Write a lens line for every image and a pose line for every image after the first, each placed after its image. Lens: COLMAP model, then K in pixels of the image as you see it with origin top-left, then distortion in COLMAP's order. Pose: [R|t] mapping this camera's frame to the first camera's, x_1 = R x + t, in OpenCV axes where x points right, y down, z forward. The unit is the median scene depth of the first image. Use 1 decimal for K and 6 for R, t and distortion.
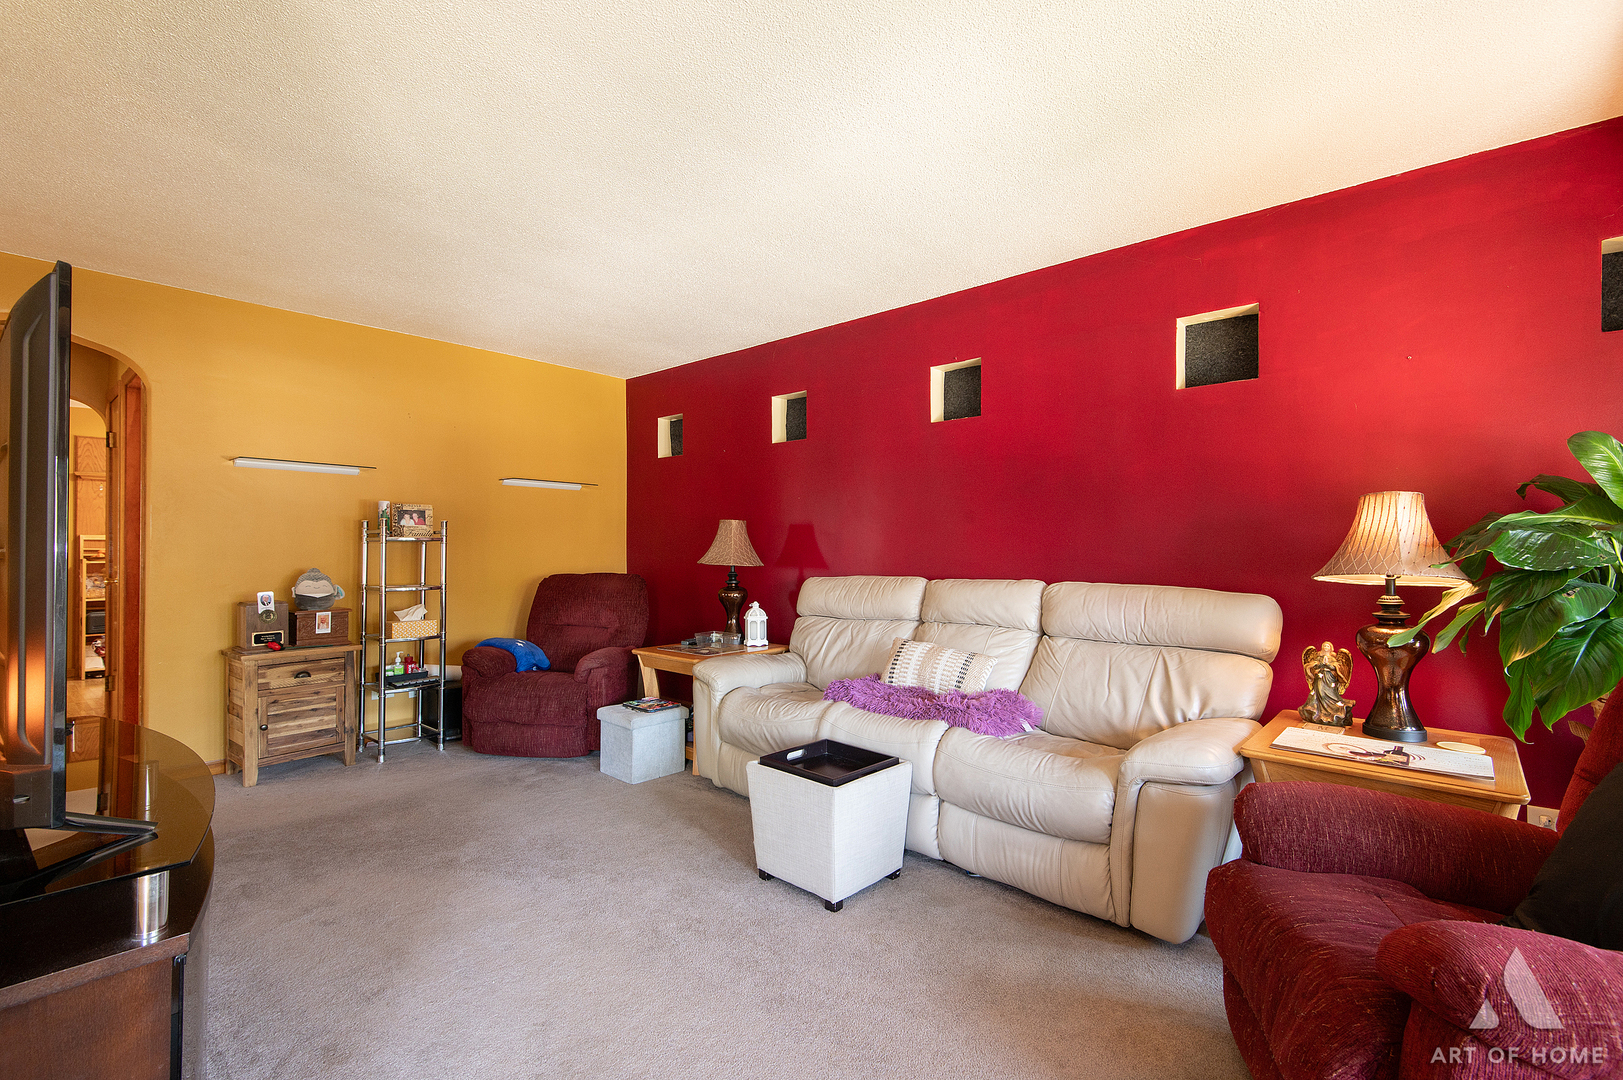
lens RADIAL K [[701.2, 0, 811.5], [0, 701.2, 540.0], [0, 0, 1]] dist [-0.000750, -0.011675]
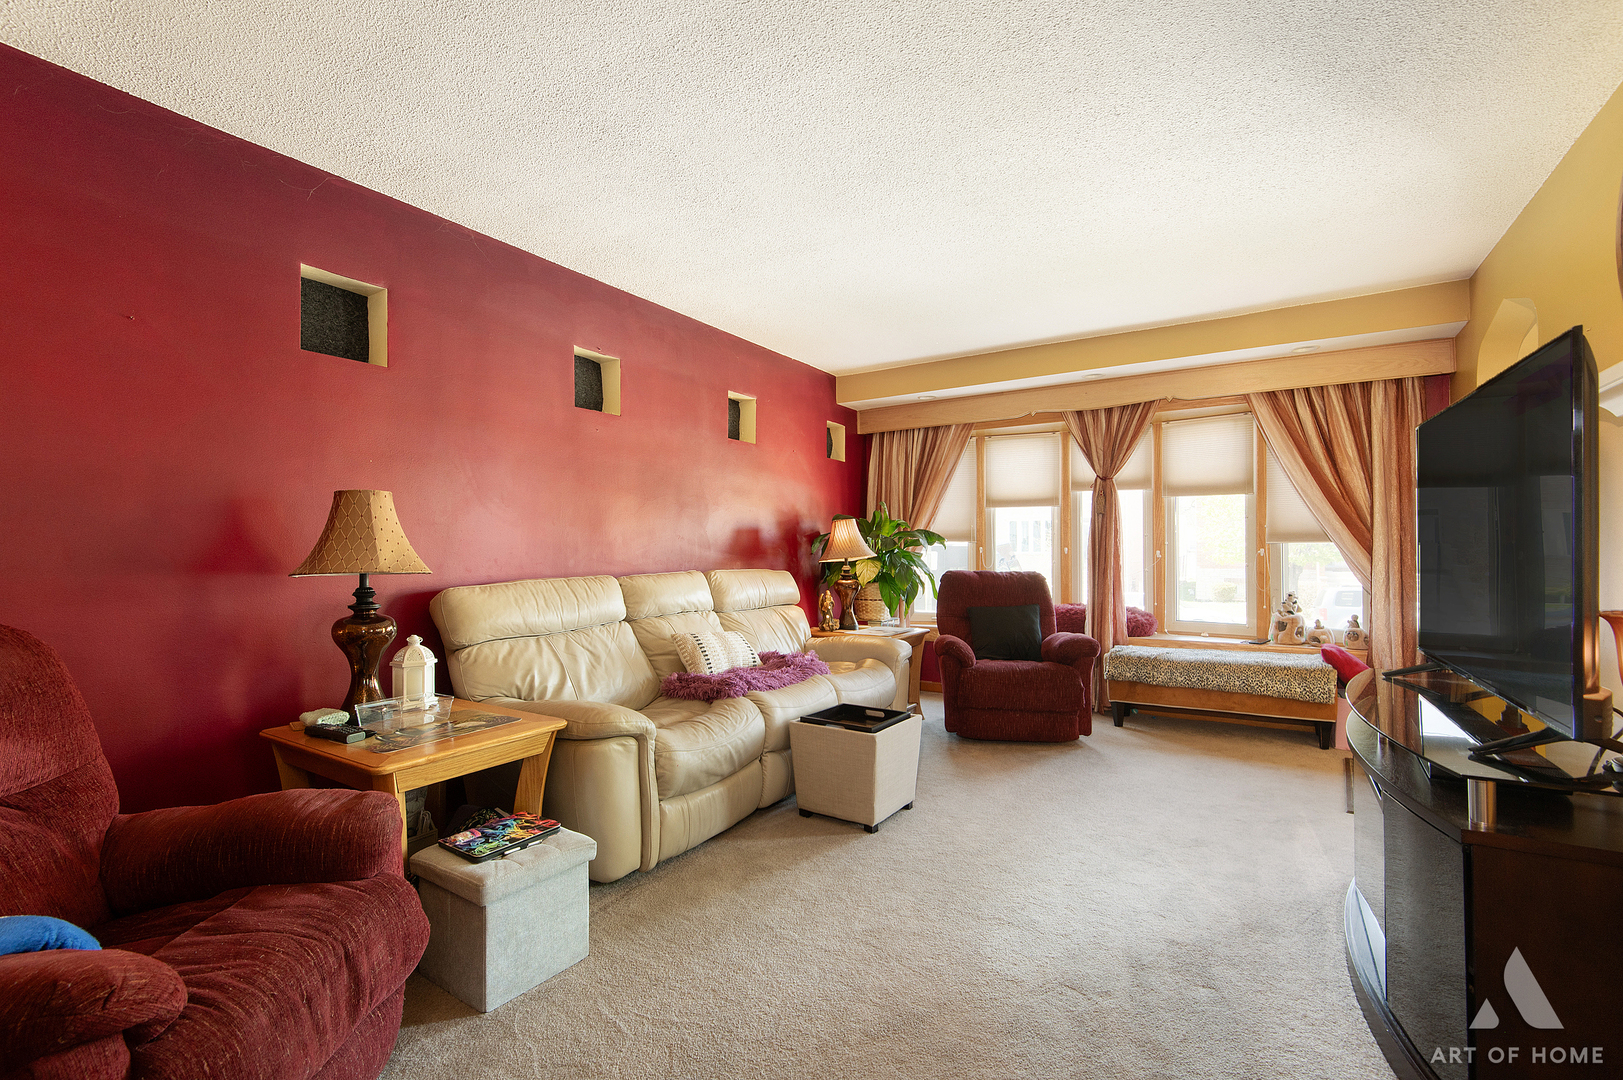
lens RADIAL K [[729.9, 0, 811.5], [0, 729.9, 540.0], [0, 0, 1]] dist [0.002449, -0.007314]
pose [[-0.189593, 0.009239, 0.981819, -1.124293], [-0.010130, 0.999884, -0.011365, 0.019388], [-0.981810, -0.012100, -0.189478, 1.204965]]
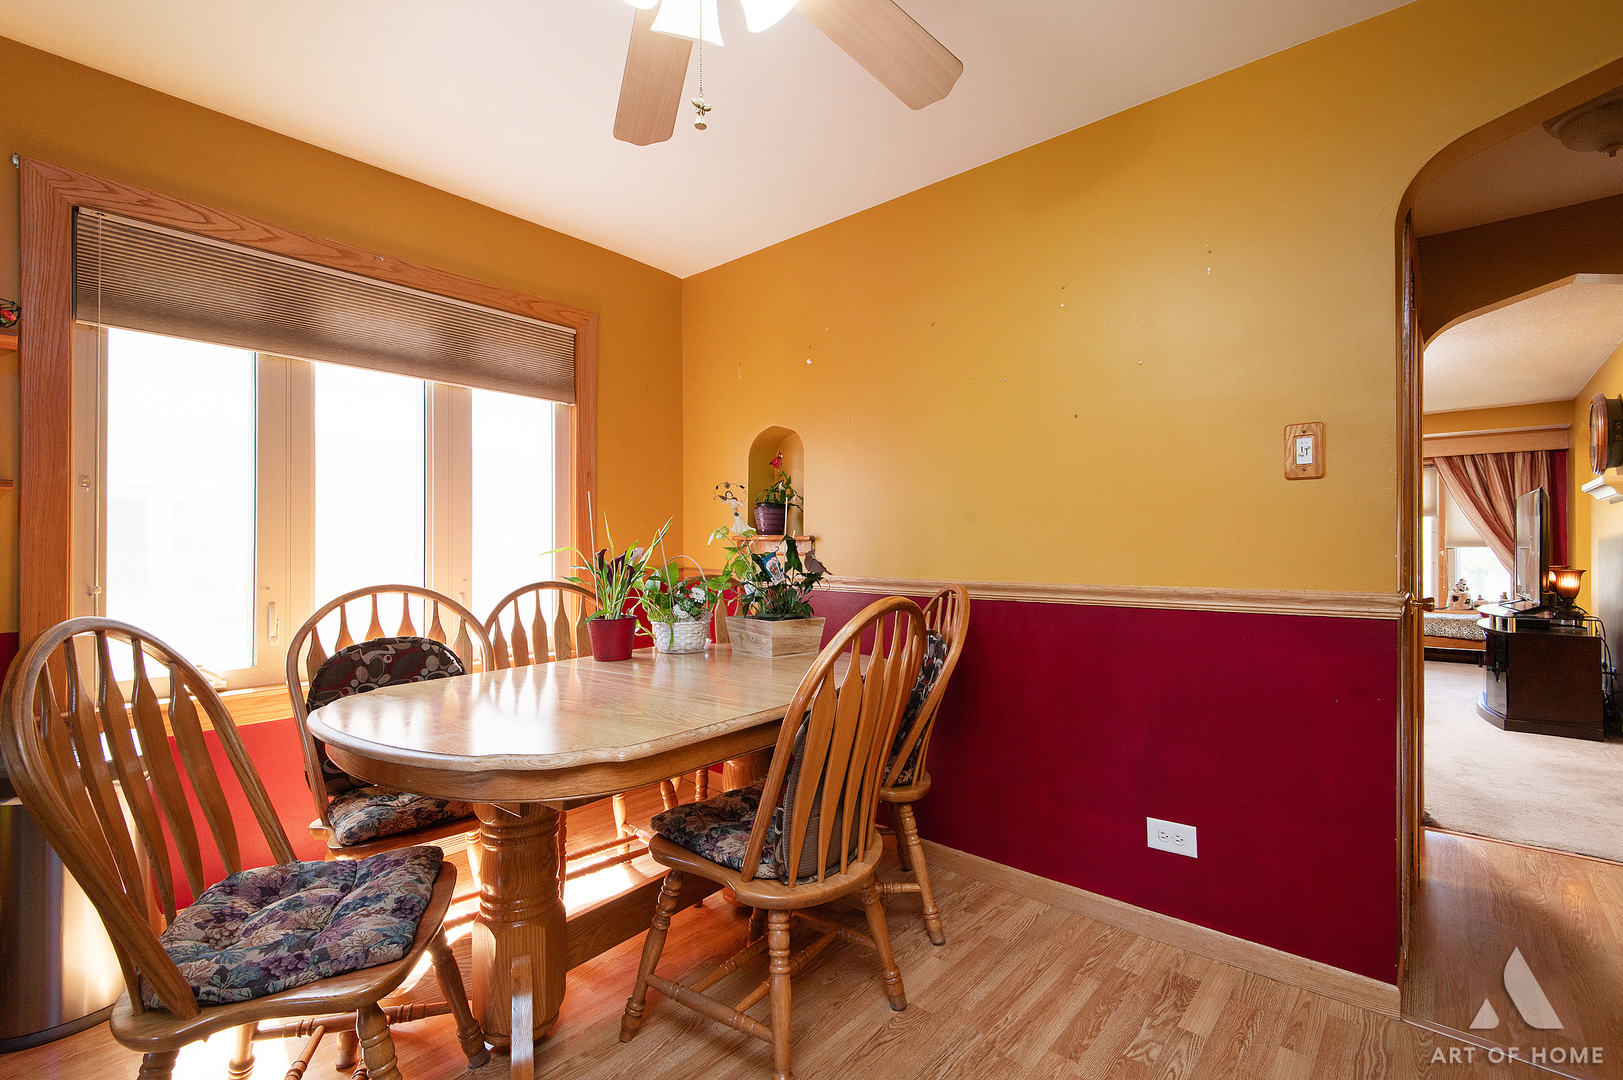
lens RADIAL K [[729.9, 0, 811.5], [0, 729.9, 540.0], [0, 0, 1]] dist [0.002449, -0.007314]
pose [[-0.058405, 0.015392, 0.998174, -2.568264], [-0.016030, 0.999738, -0.016354, 0.058899], [-0.998164, -0.016956, -0.058143, 2.709322]]
